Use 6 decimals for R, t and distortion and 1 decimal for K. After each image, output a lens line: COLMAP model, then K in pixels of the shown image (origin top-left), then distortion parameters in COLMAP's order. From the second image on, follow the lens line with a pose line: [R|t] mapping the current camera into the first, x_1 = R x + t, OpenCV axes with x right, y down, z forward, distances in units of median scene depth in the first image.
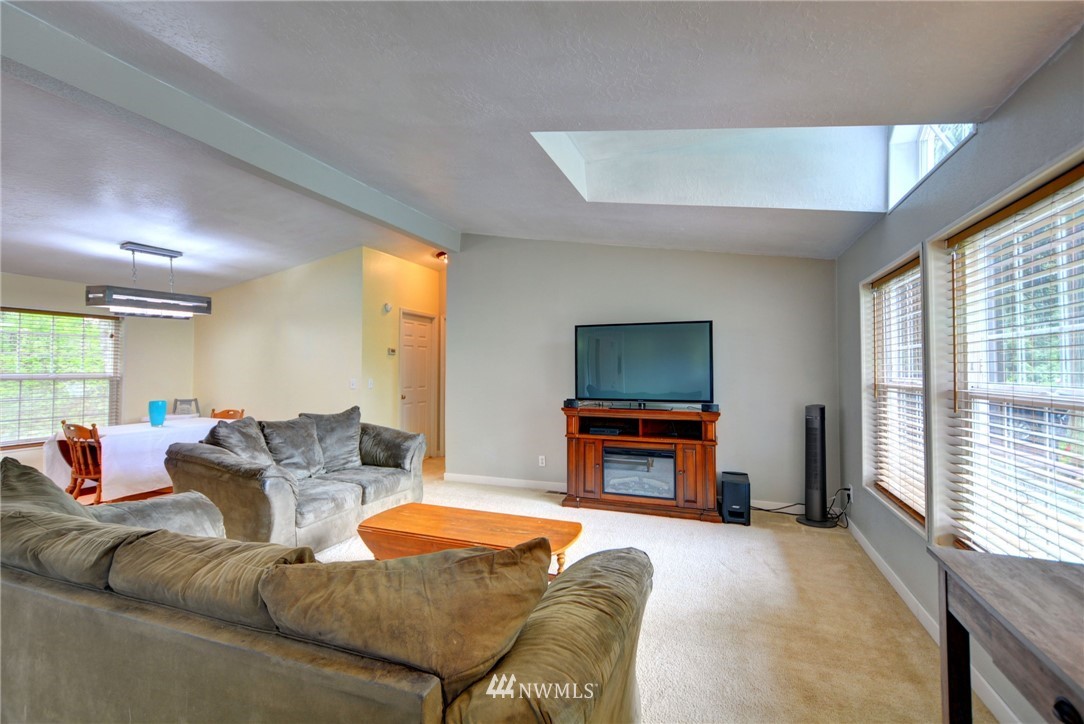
lens RADIAL K [[472.3, 0, 542.0], [0, 472.3, 362.0], [0, 0, 1]] dist [0.000139, -0.000051]
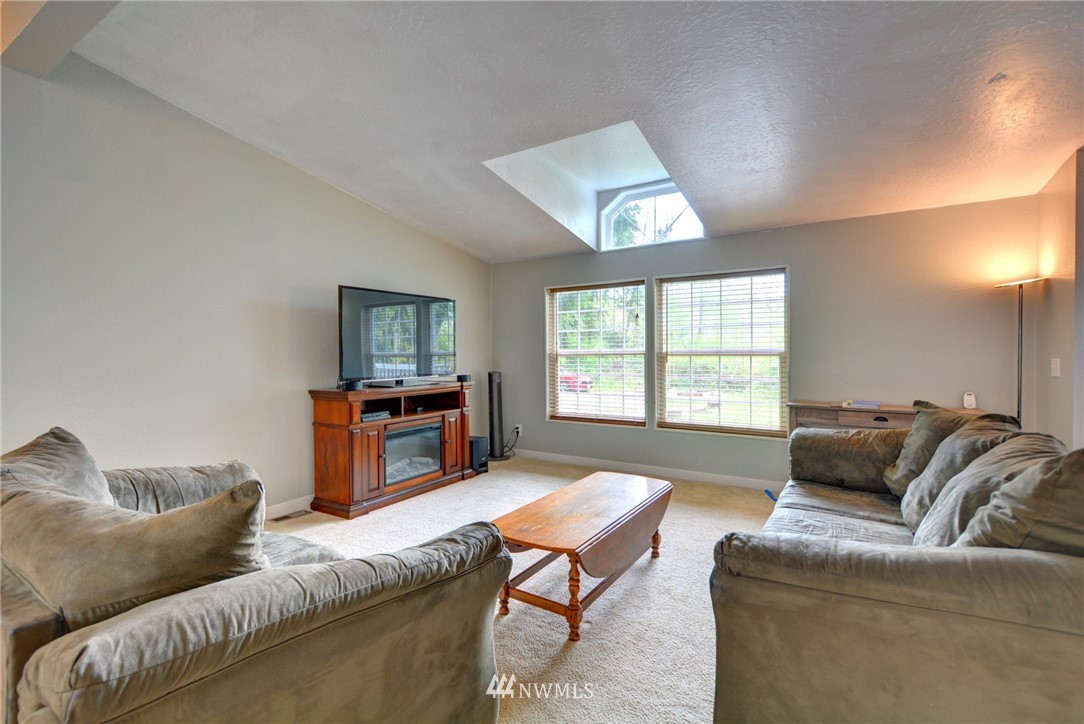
lens RADIAL K [[488.6, 0, 537.3], [0, 488.6, 357.8], [0, 0, 1]] dist [0.001994, 0.000032]
pose [[0.195099, -0.013067, 0.980696, -0.770511], [-0.014518, 0.999763, 0.016209, 0.028459], [-0.980676, -0.017400, 0.194863, 0.625861]]
